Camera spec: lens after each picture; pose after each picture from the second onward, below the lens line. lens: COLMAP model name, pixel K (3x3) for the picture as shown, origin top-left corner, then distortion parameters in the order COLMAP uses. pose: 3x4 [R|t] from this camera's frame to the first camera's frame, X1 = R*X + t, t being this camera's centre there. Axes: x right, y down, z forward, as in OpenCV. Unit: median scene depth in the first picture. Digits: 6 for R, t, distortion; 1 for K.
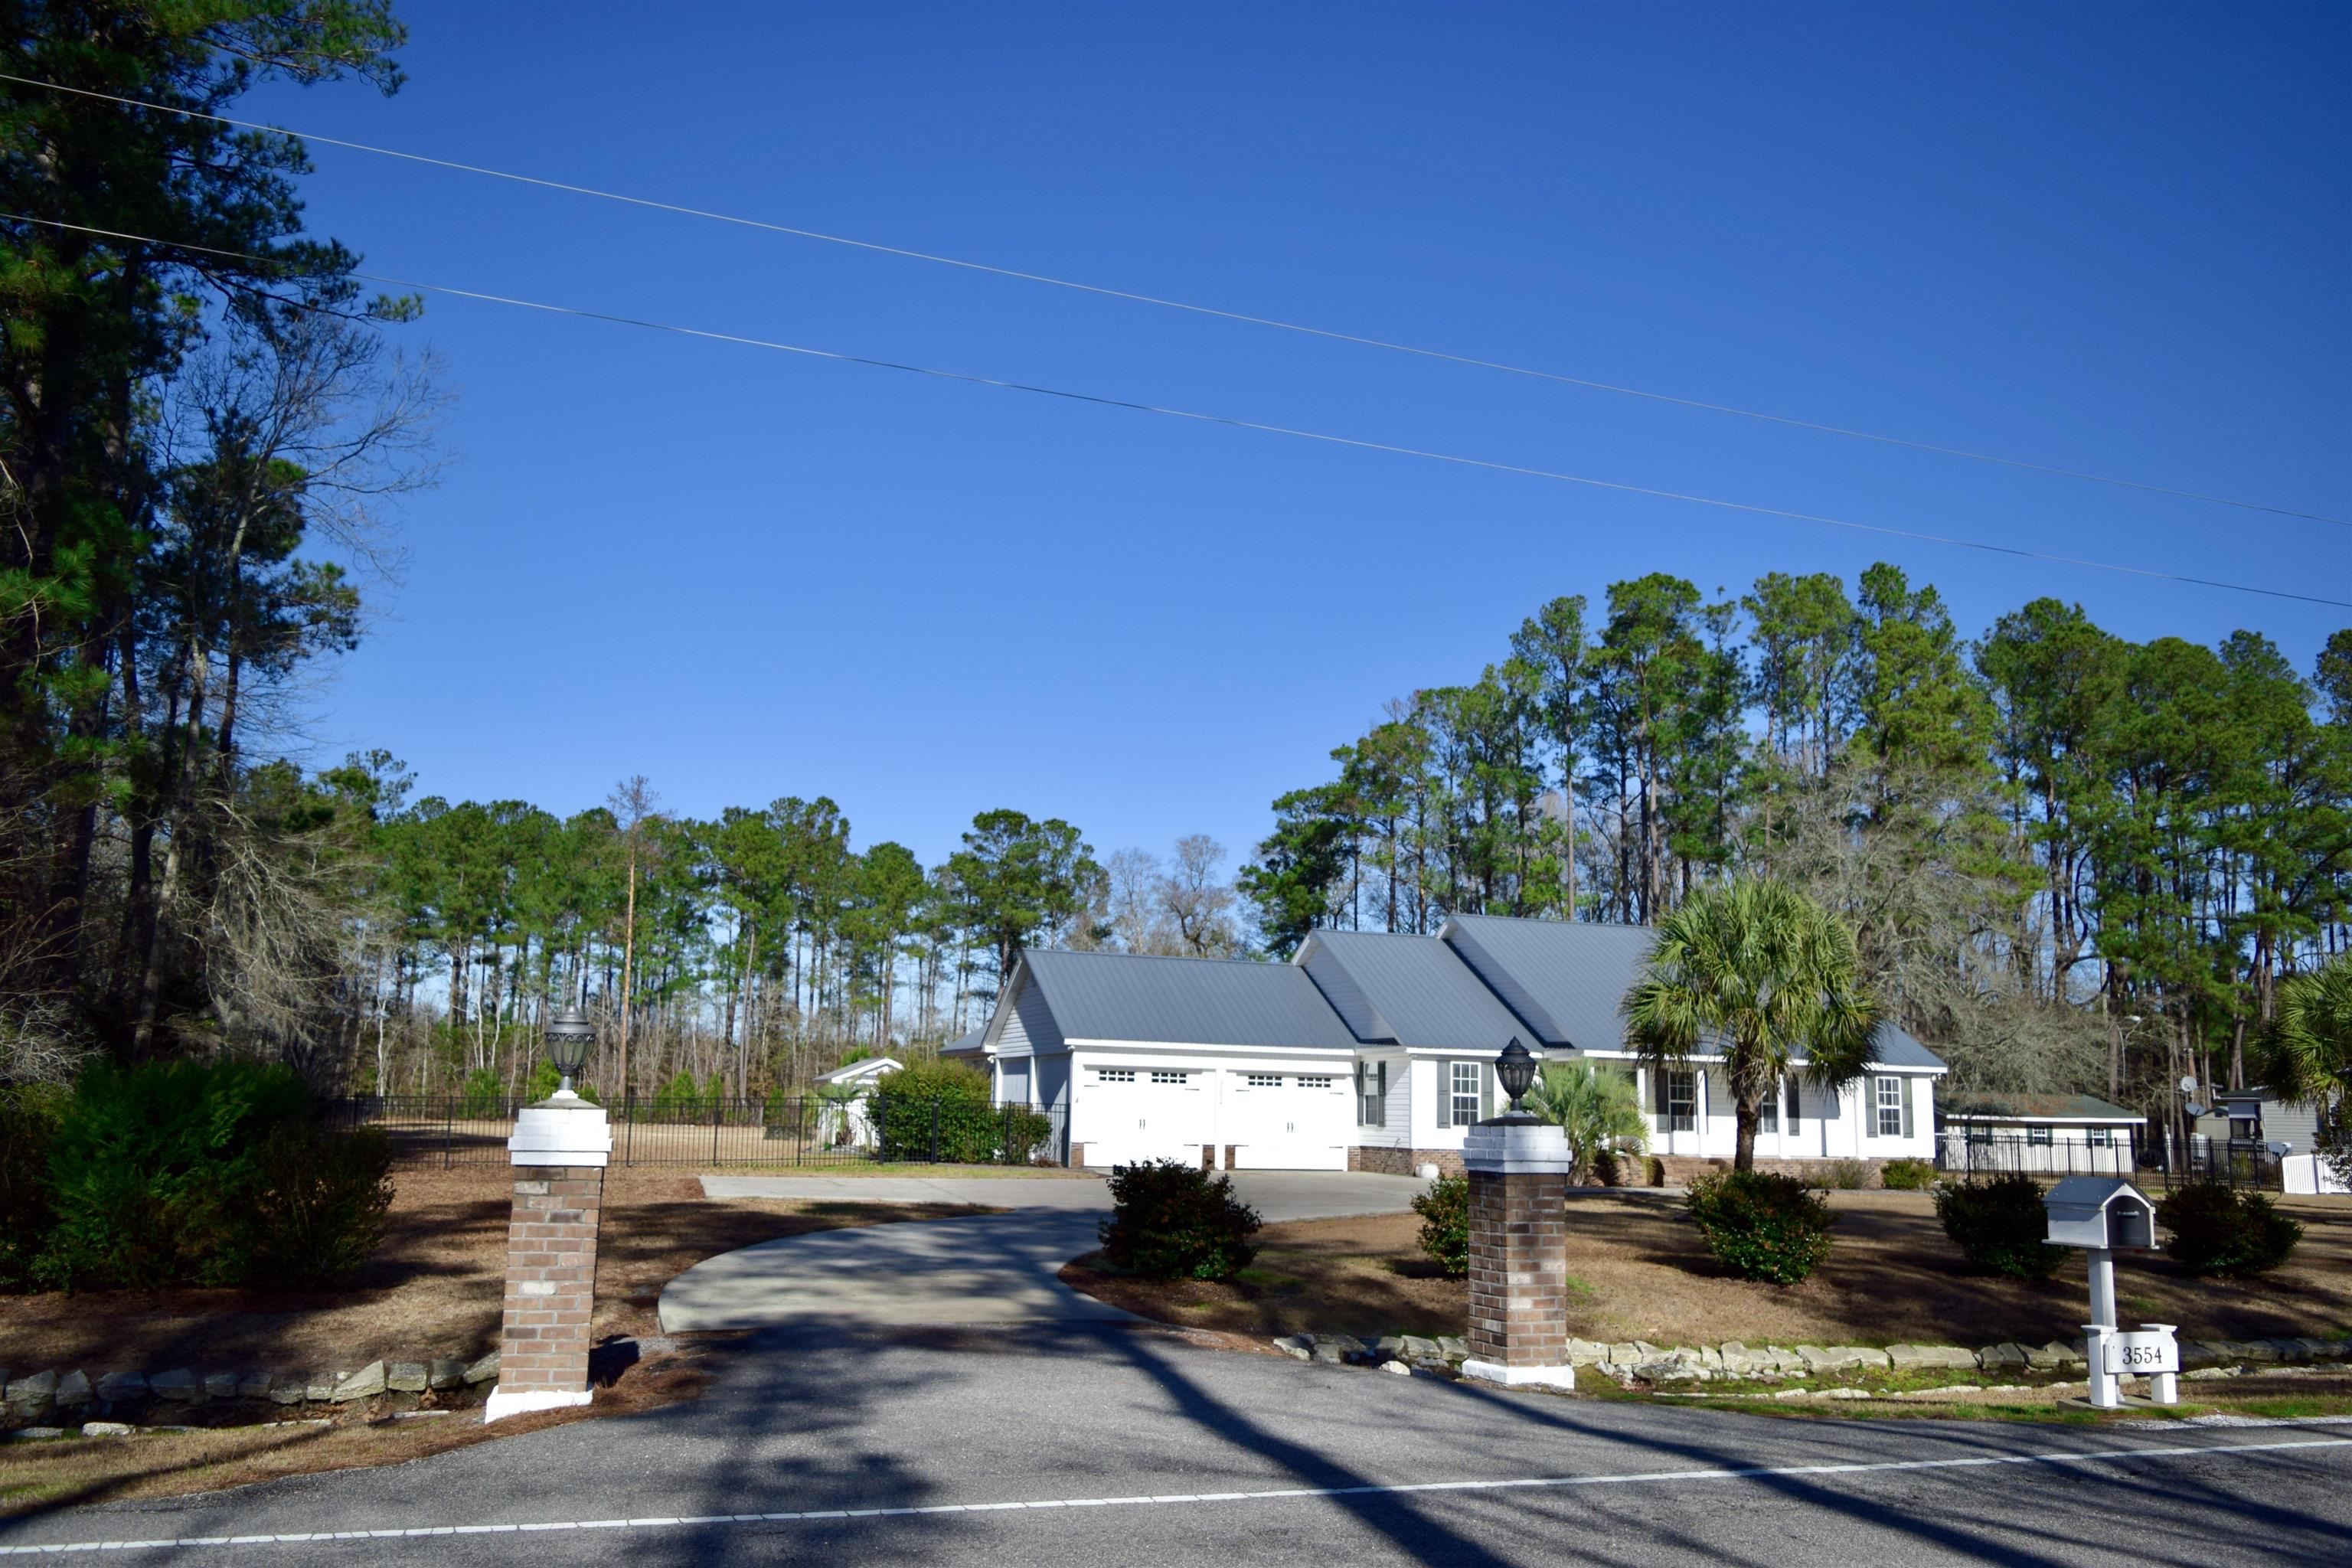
lens RADIAL K [[1831.0, 0, 1183.2], [0, 1831.0, 767.6], [0, 0, 1]] dist [-0.026361, 0.023649]
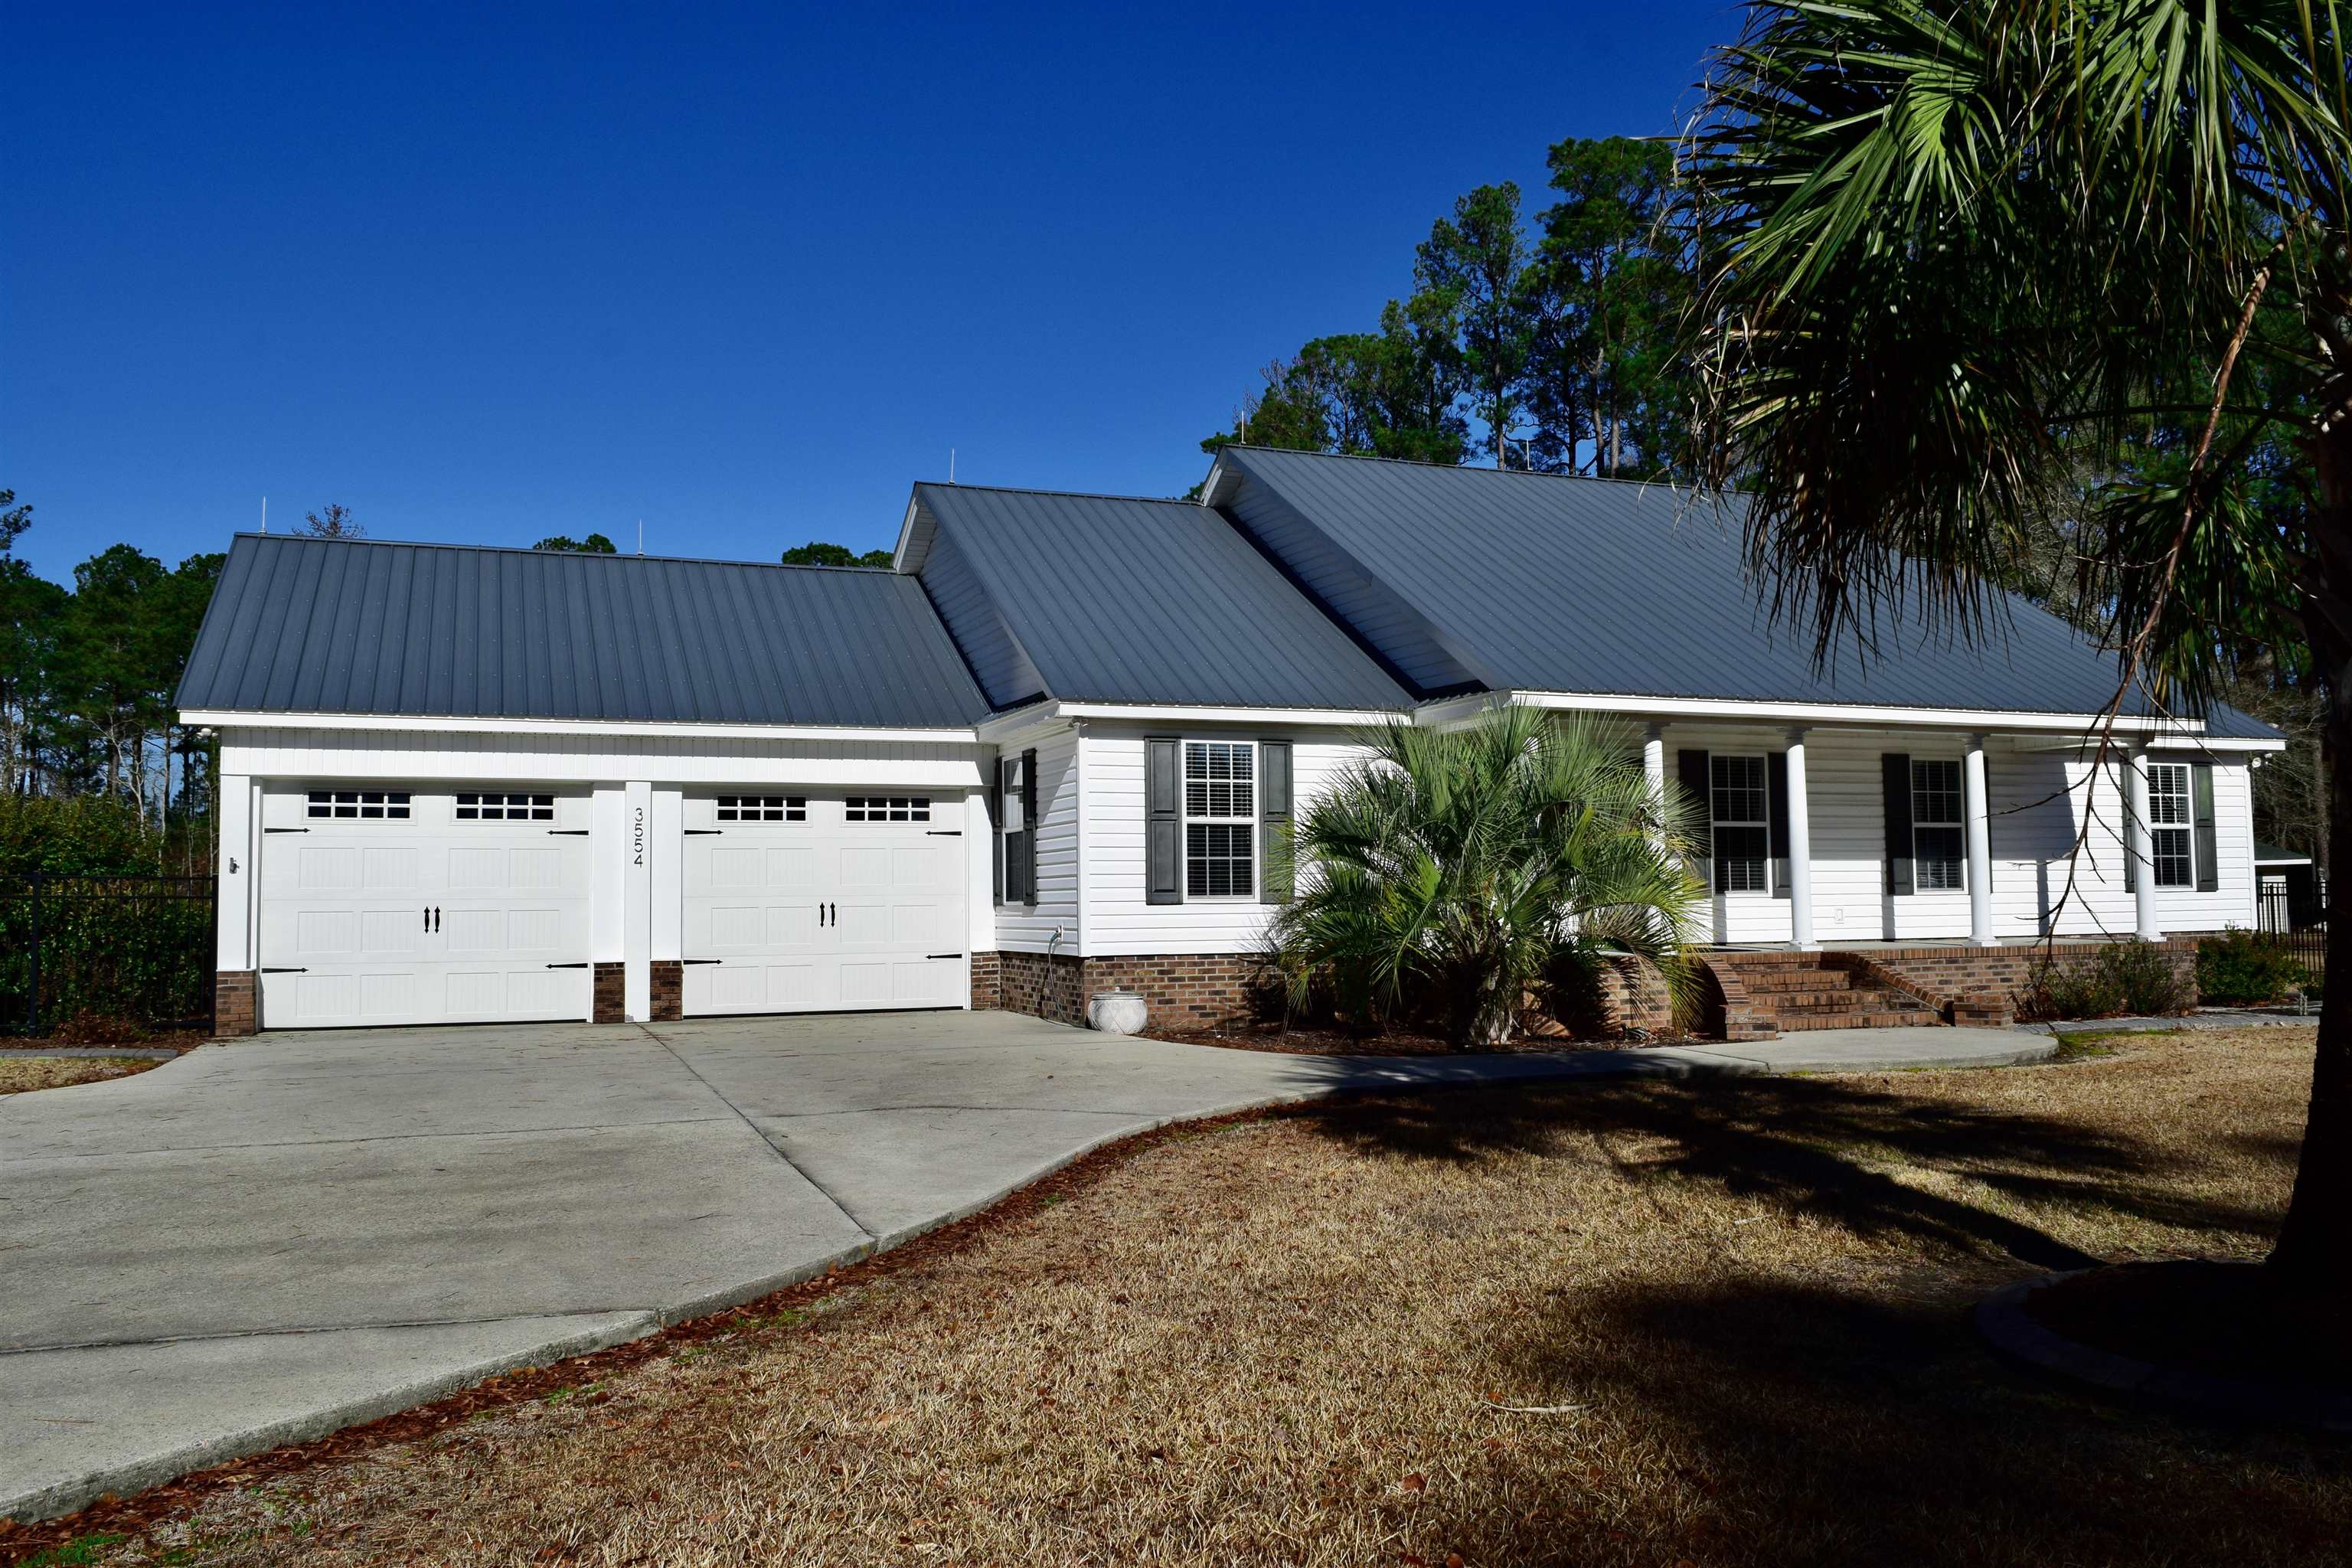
lens RADIAL K [[1831.0, 0, 1183.2], [0, 1831.0, 767.6], [0, 0, 1]] dist [-0.026361, 0.023649]
pose [[0.998994, -0.033923, 0.029327, 0.130323], [0.030368, 0.992997, 0.114170, 0.117323], [-0.032995, -0.113164, 0.993028, 0.582337]]
